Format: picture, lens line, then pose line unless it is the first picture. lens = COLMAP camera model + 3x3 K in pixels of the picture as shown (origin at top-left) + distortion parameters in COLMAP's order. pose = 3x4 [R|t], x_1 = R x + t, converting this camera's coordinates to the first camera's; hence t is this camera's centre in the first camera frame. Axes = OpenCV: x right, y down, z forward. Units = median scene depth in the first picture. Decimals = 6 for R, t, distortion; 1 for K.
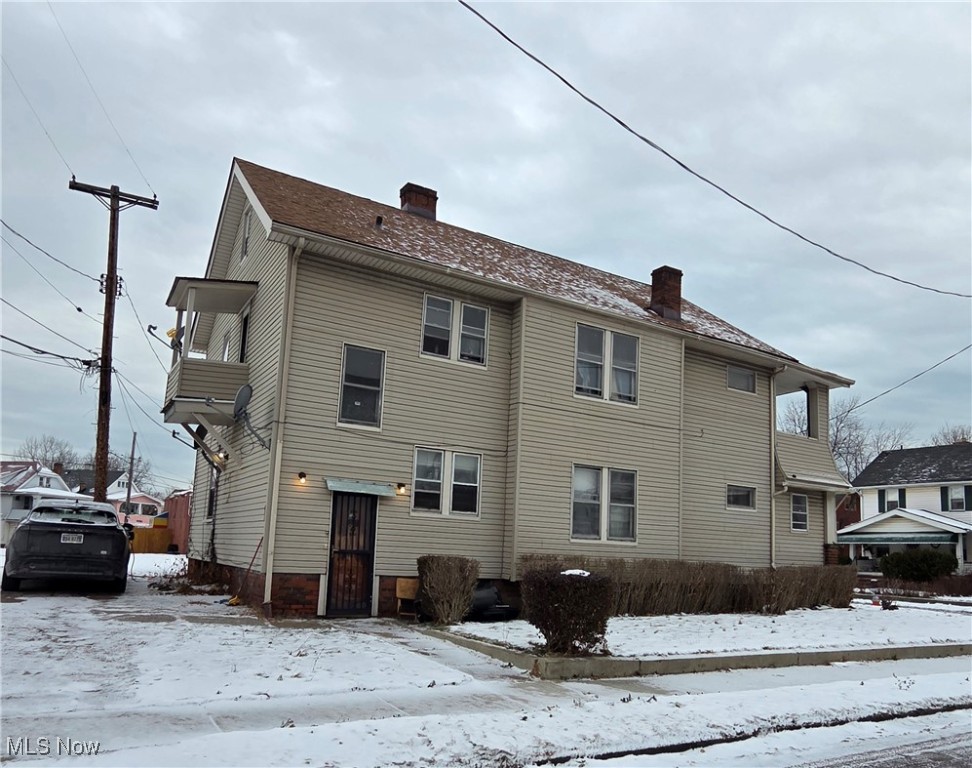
lens RADIAL K [[723.6, 0, 487.2], [0, 723.6, 455.0], [0, 0, 1]] dist [0.002507, 0.004796]
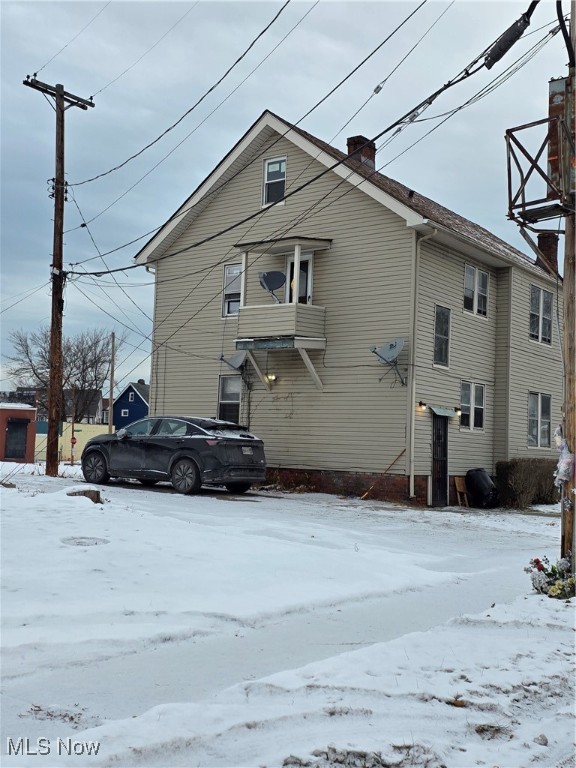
lens RADIAL K [[926.8, 0, 288.0], [0, 926.8, 384.0], [0, 0, 1]] dist [0.135887, -0.005994]
pose [[0.917482, 0.018836, 0.397331, -1.013597], [-0.047998, 0.996822, 0.063577, -0.093053], [-0.394871, -0.077402, 0.915470, -0.431668]]
